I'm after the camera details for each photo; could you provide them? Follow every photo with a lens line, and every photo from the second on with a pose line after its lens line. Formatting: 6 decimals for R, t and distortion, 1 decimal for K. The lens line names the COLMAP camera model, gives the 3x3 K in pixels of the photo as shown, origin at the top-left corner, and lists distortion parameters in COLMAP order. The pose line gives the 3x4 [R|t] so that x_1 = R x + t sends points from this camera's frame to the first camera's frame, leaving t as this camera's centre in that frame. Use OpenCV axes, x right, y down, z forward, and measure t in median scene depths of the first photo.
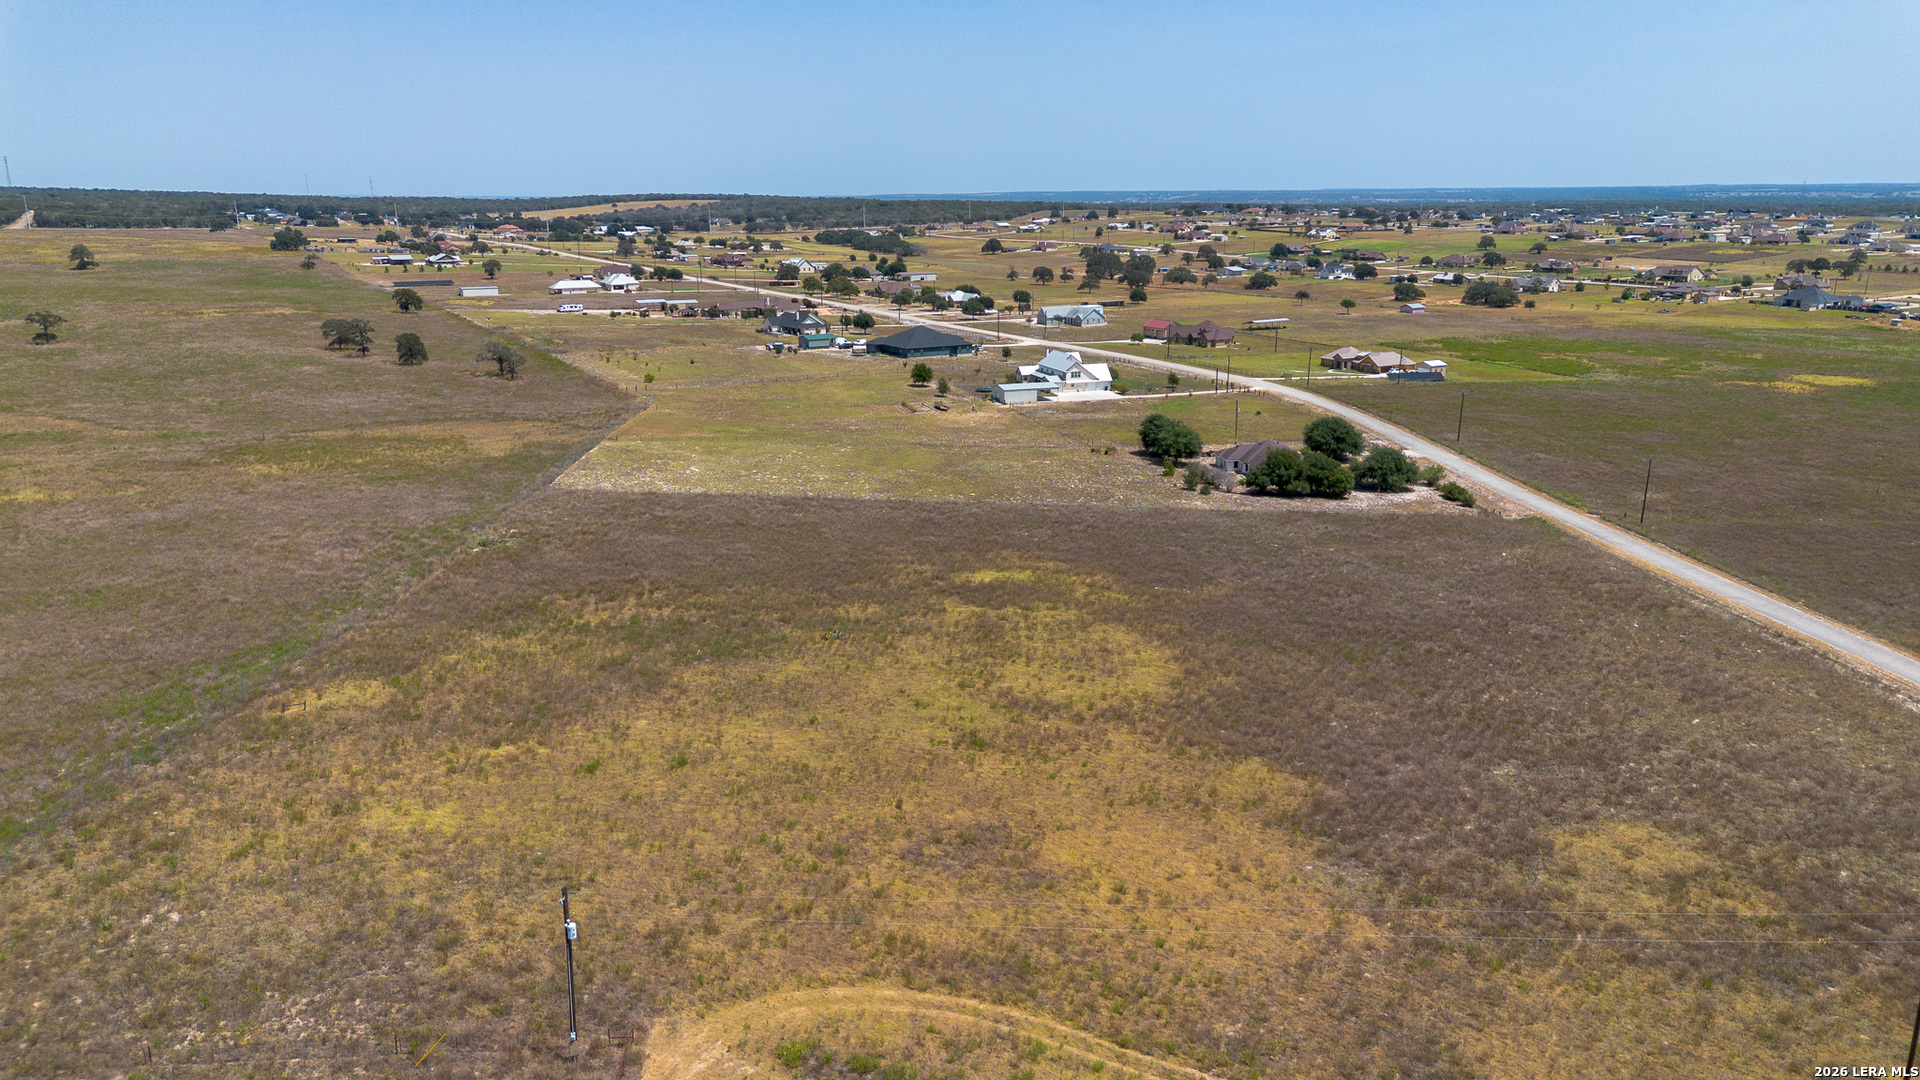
lens RADIAL K [[1357.0, 0, 961.0], [0, 1357.0, 546.5], [0, 0, 1]] dist [0.080481, -0.049476]
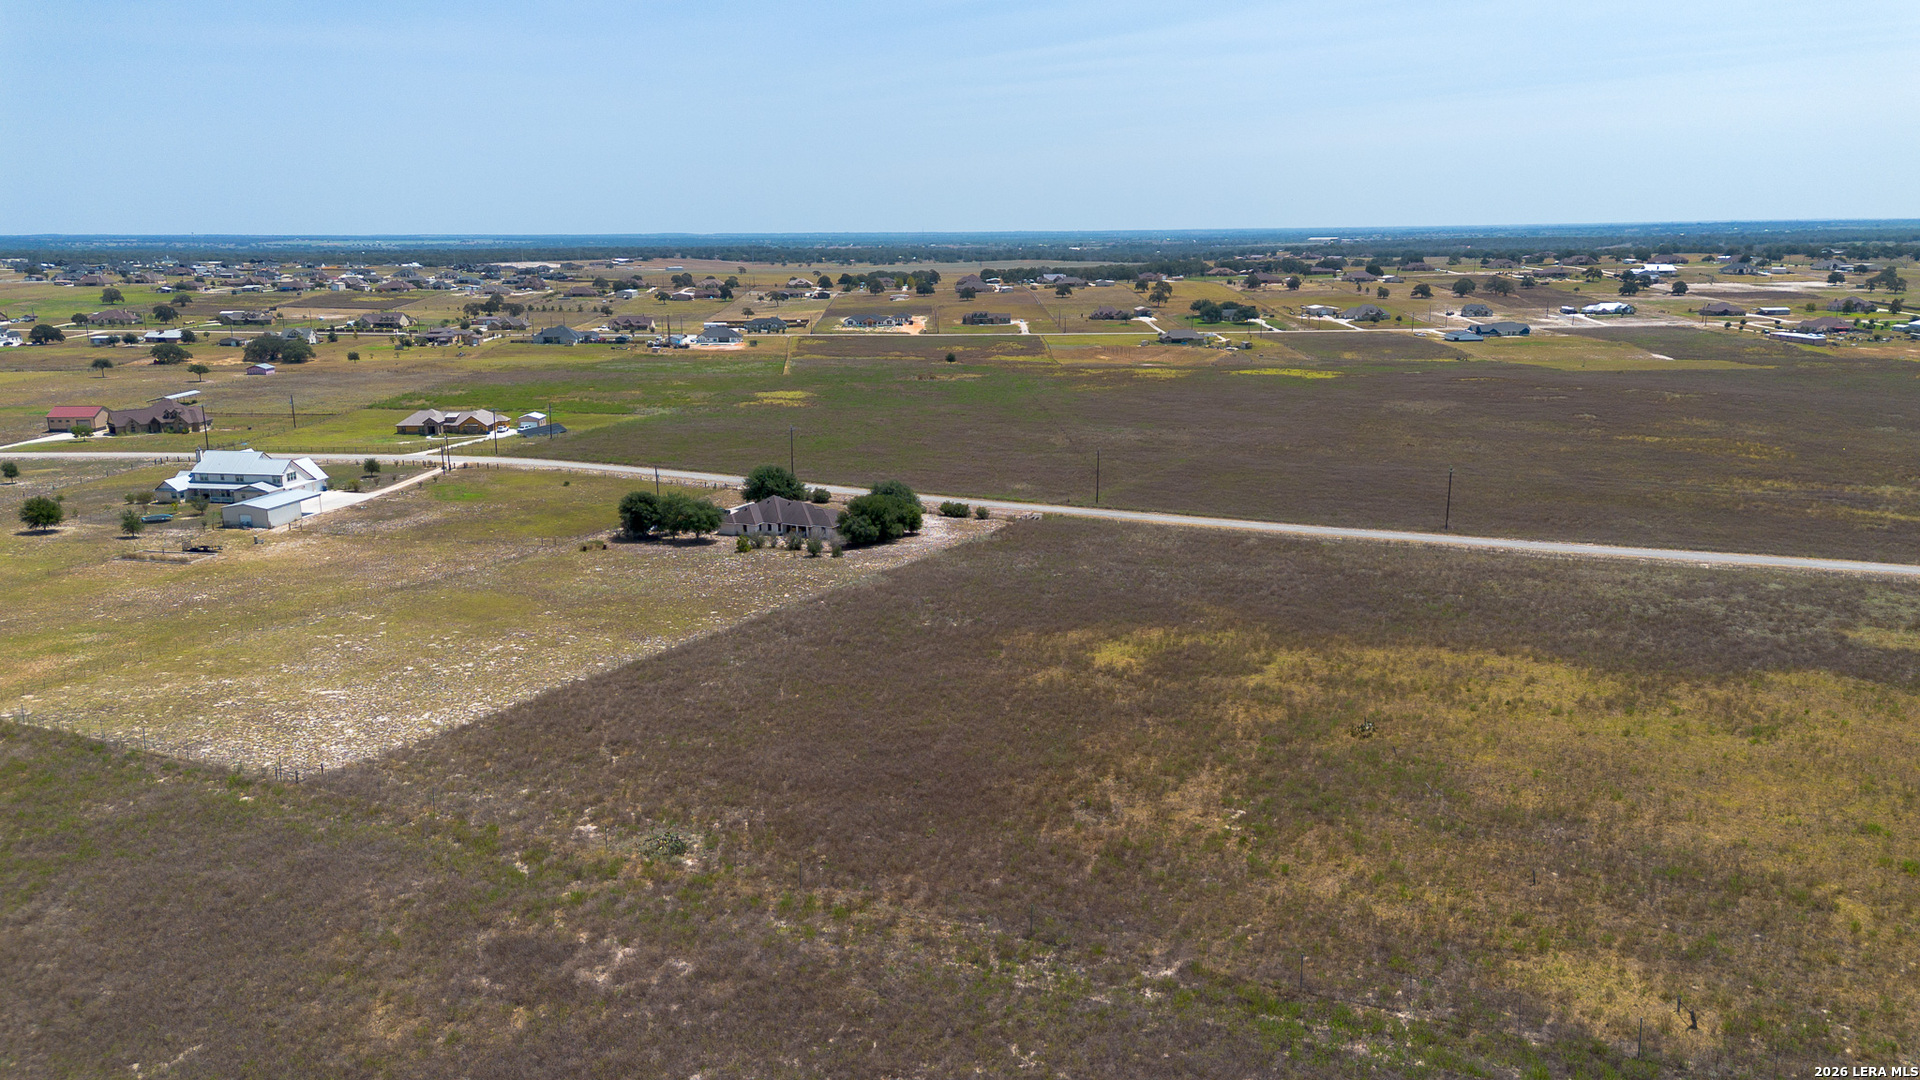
lens RADIAL K [[1357.0, 0, 957.9], [0, 1357.0, 540.1], [0, 0, 1]] dist [0.080481, -0.049476]
pose [[0.491364, -0.194730, 0.848906, -0.420866], [0.227102, 0.969613, 0.090969, -0.085744], [-0.840825, 0.148089, 0.520656, 0.330060]]
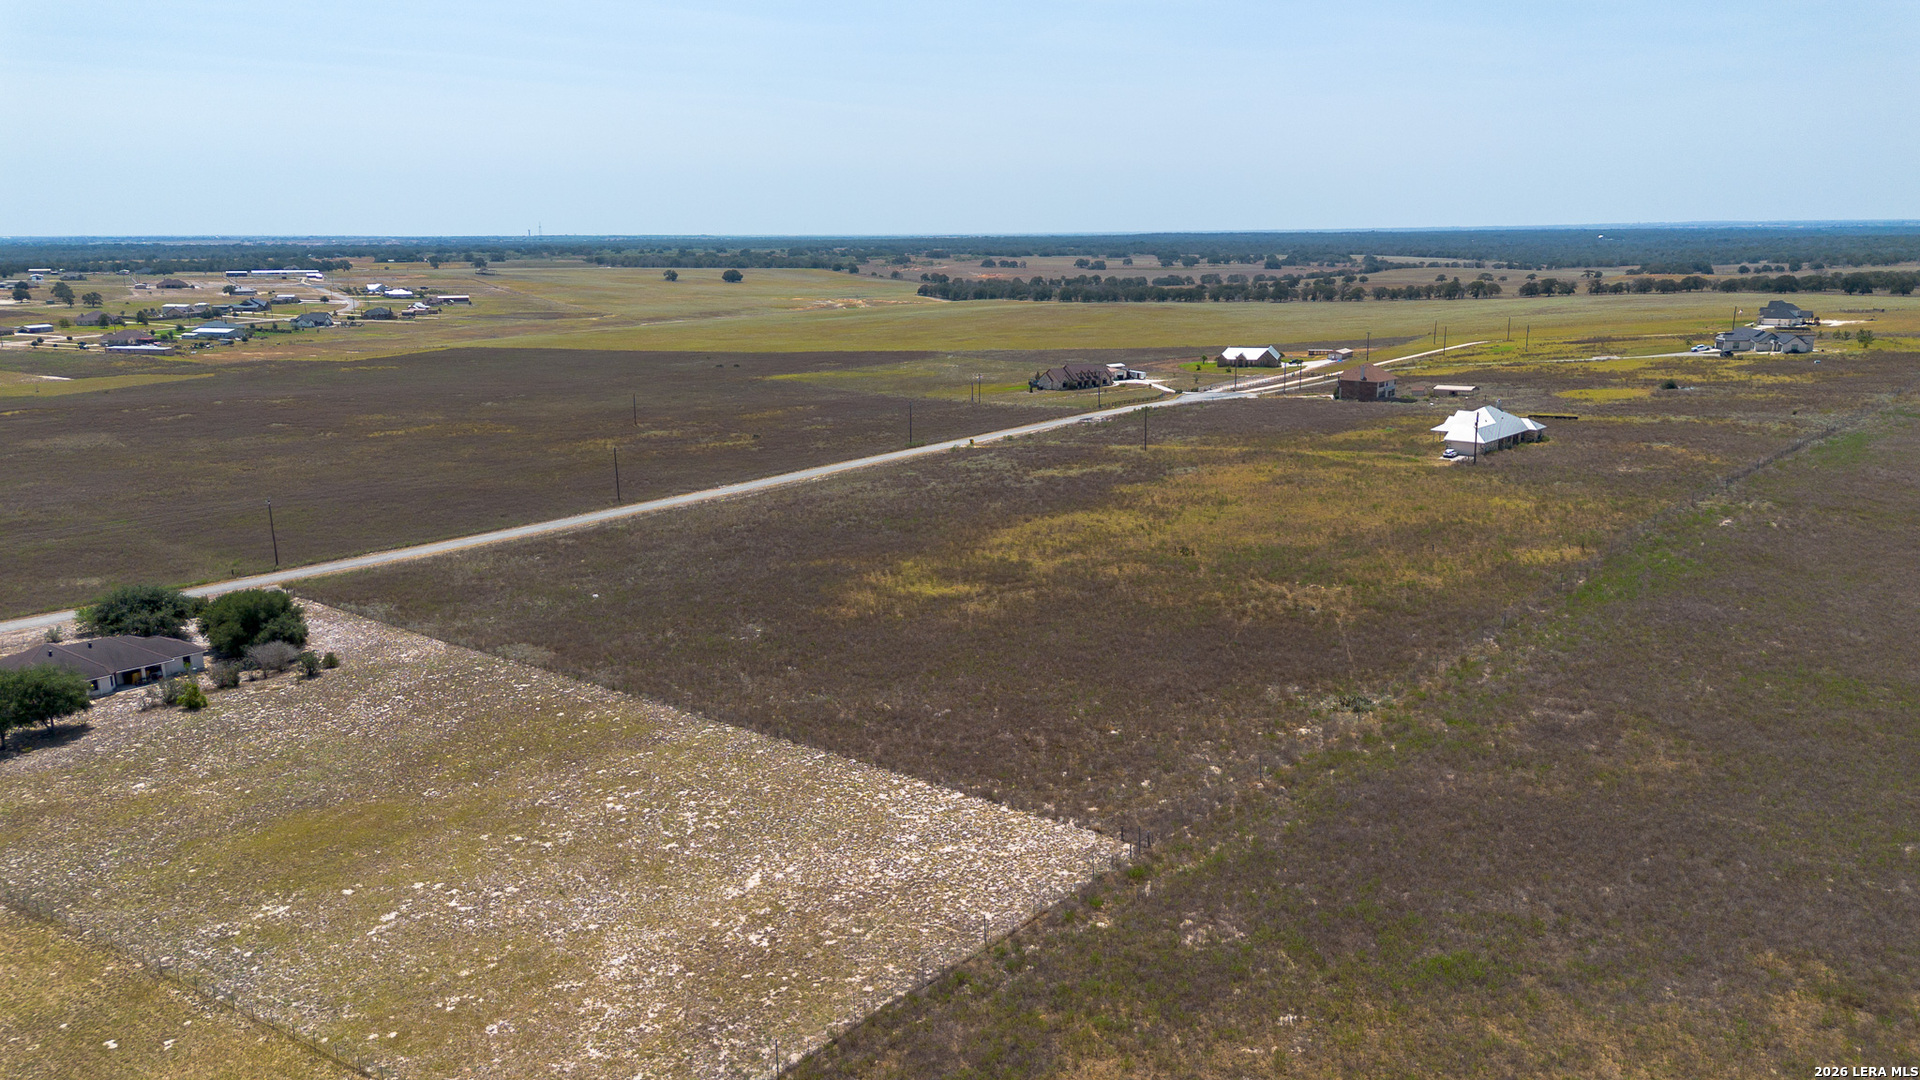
lens RADIAL K [[1357.0, 0, 955.7], [0, 1357.0, 550.2], [0, 0, 1]] dist [0.080481, -0.049476]
pose [[-0.702646, -0.152821, 0.694935, -0.388372], [0.192579, 0.899367, 0.392494, -0.227330], [-0.684983, 0.409614, -0.602507, 0.876531]]
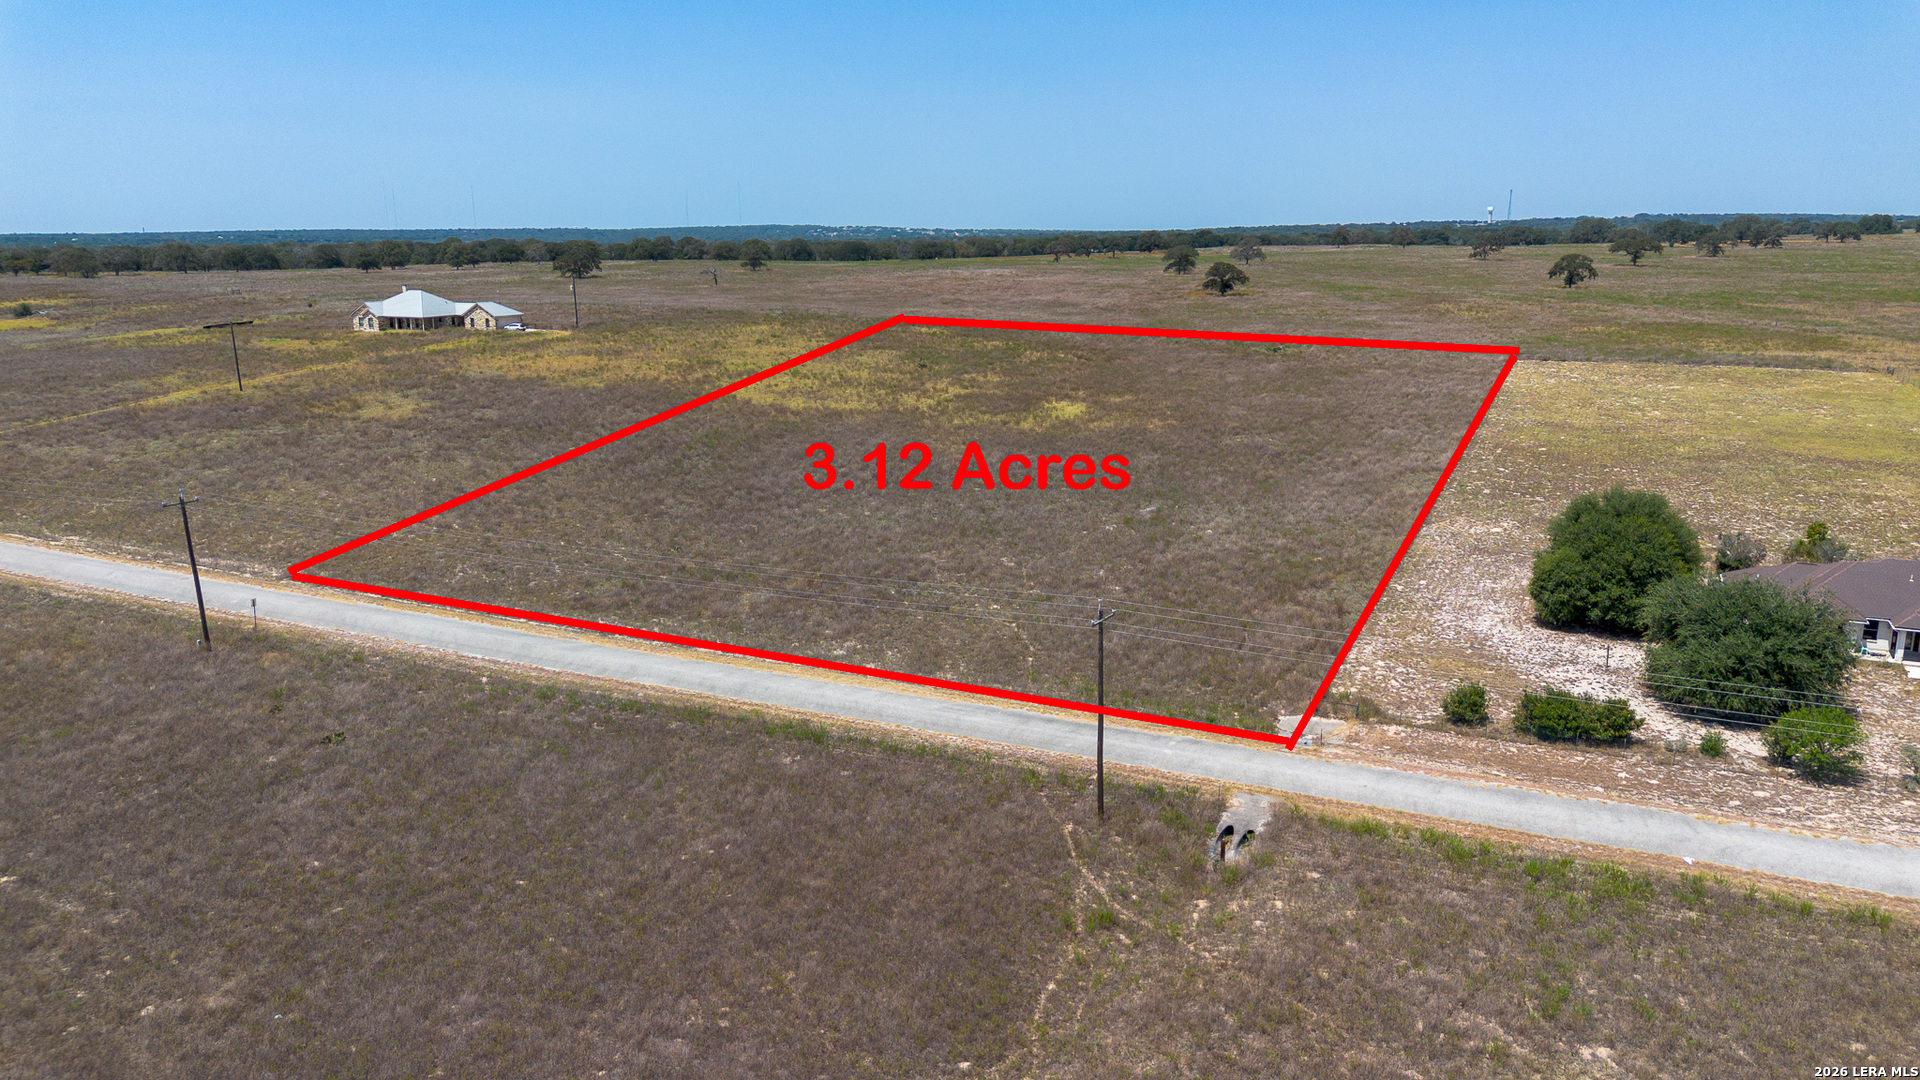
lens RADIAL K [[1357.0, 0, 954.2], [0, 1357.0, 541.4], [0, 0, 1]] dist [0.080481, -0.049476]
pose [[-0.478947, 0.205296, -0.853501, 0.525504], [-0.211571, 0.916614, 0.339201, -0.118293], [0.851967, 0.343035, -0.395575, 0.742778]]
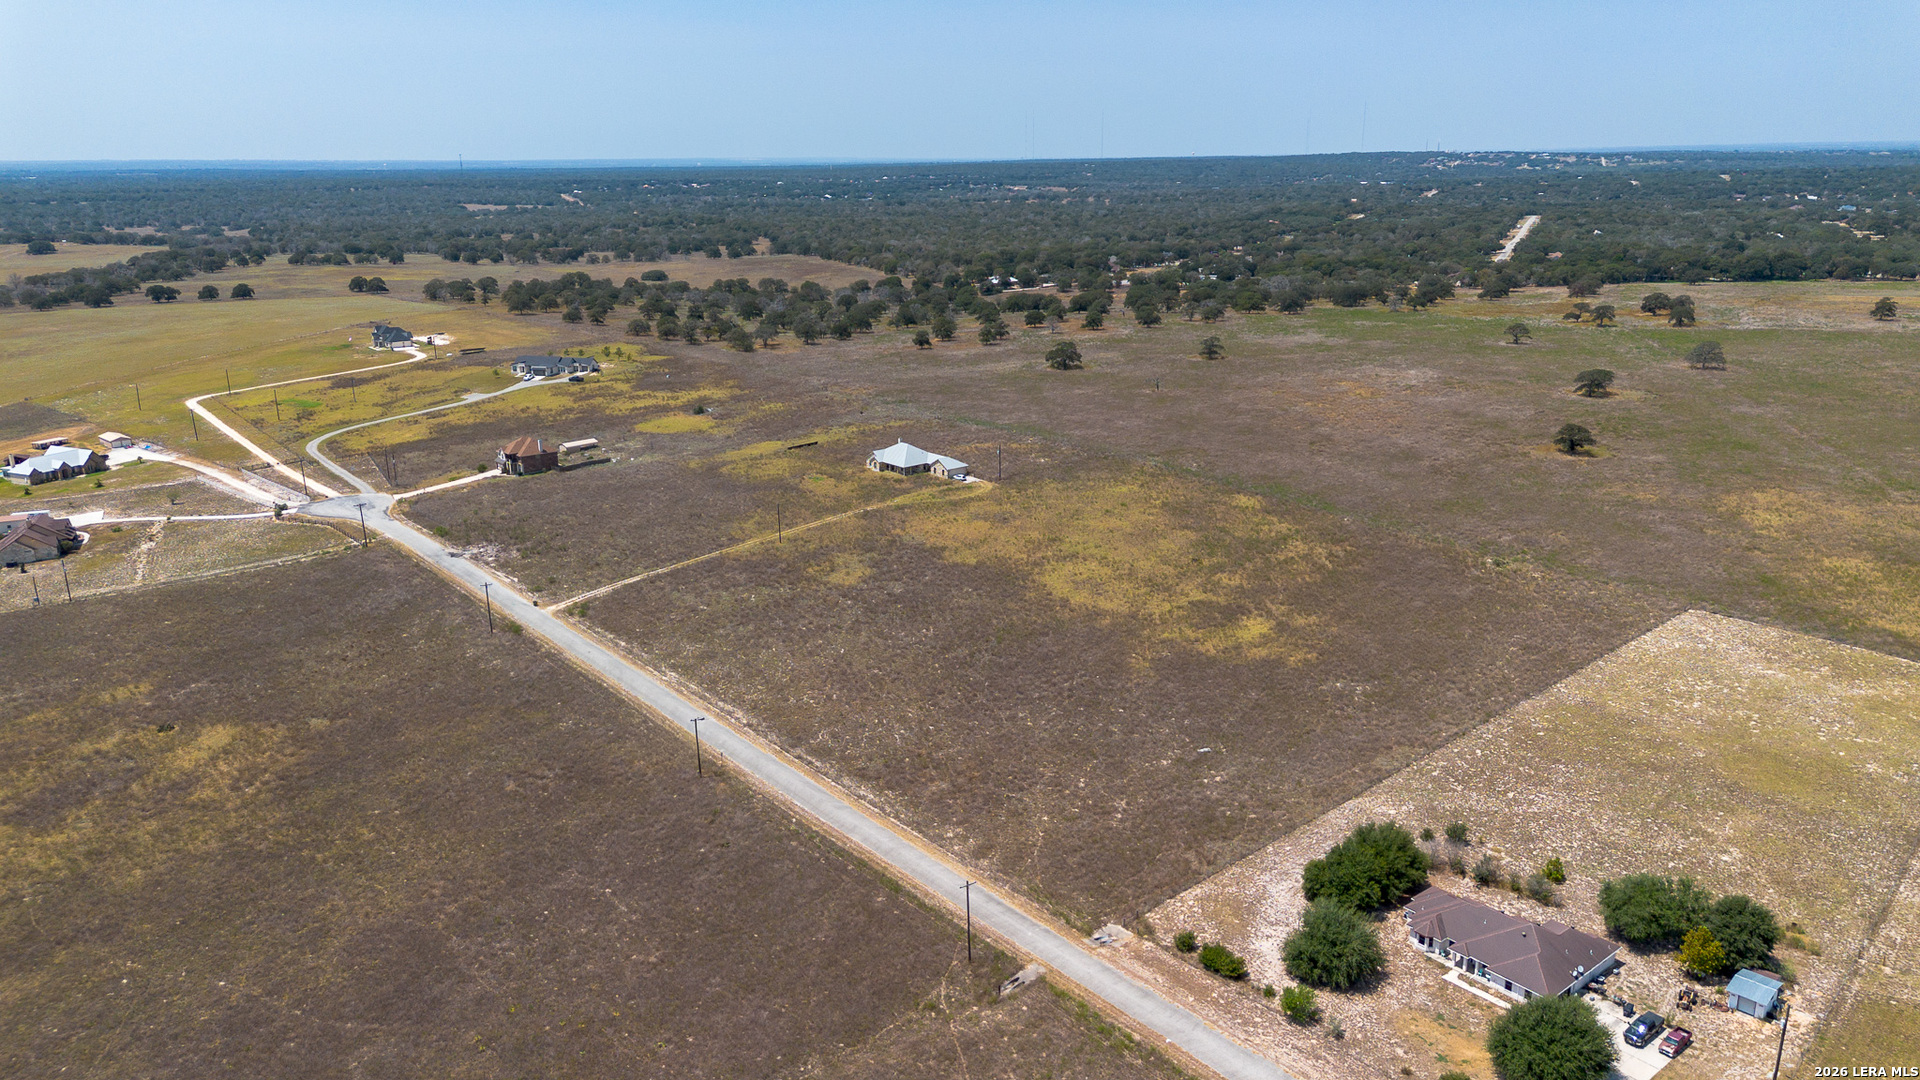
lens RADIAL K [[1357.0, 0, 958.5], [0, 1357.0, 537.3], [0, 0, 1]] dist [0.080481, -0.049476]
pose [[-0.802226, 0.175810, -0.570548, 0.611548], [-0.137825, 0.875308, 0.463509, -0.390244], [0.580894, 0.450475, -0.677963, 0.968412]]
